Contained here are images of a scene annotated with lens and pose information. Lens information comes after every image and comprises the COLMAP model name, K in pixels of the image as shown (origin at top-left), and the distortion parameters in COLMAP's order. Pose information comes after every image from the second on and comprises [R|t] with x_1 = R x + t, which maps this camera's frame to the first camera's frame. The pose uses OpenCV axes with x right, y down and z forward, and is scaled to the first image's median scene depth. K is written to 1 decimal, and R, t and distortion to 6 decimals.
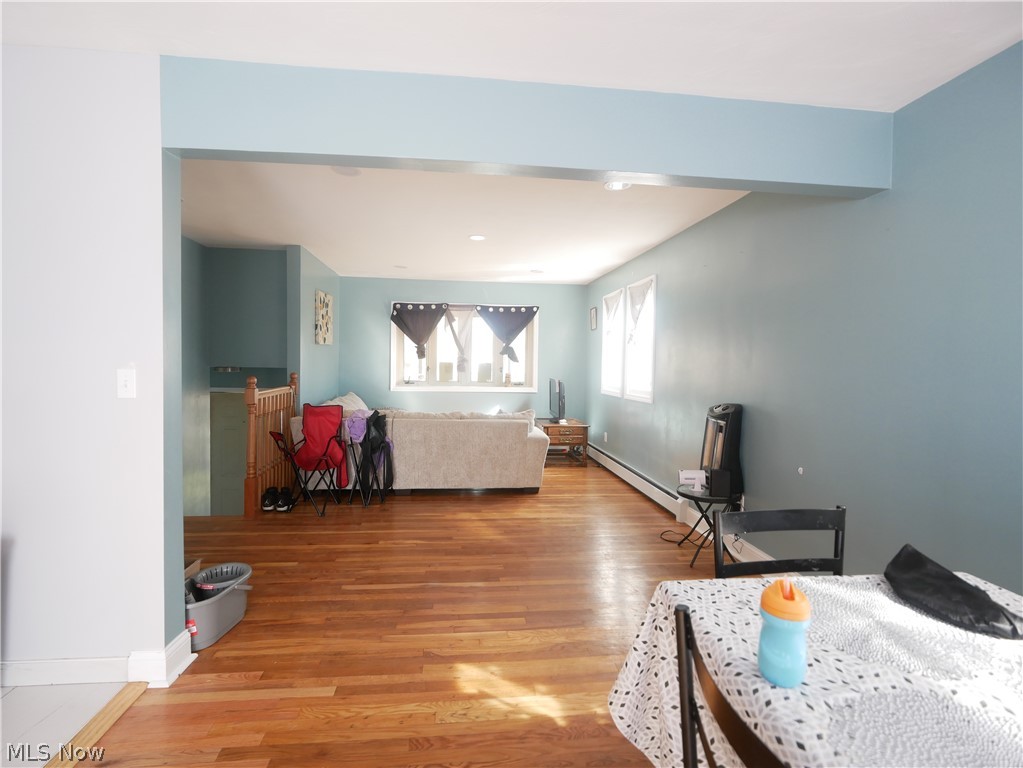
lens RADIAL K [[485.5, 0, 506.5], [0, 485.5, 377.2], [0, 0, 1]] dist [-0.019610, -0.000491]
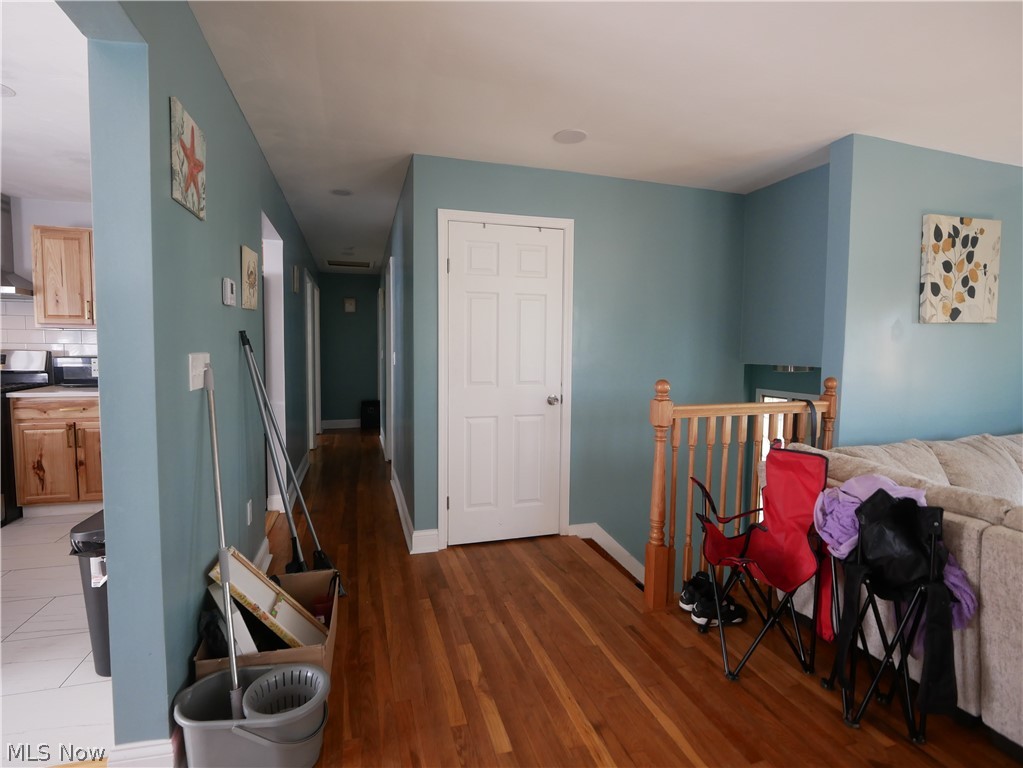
lens RADIAL K [[485.5, 0, 506.5], [0, 485.5, 377.2], [0, 0, 1]] dist [-0.019610, -0.000491]
pose [[0.164339, 0.038610, -0.985648, 0.038108], [-0.030900, 0.998945, 0.033979, -0.020026], [0.985920, 0.024873, 0.165358, 0.645041]]
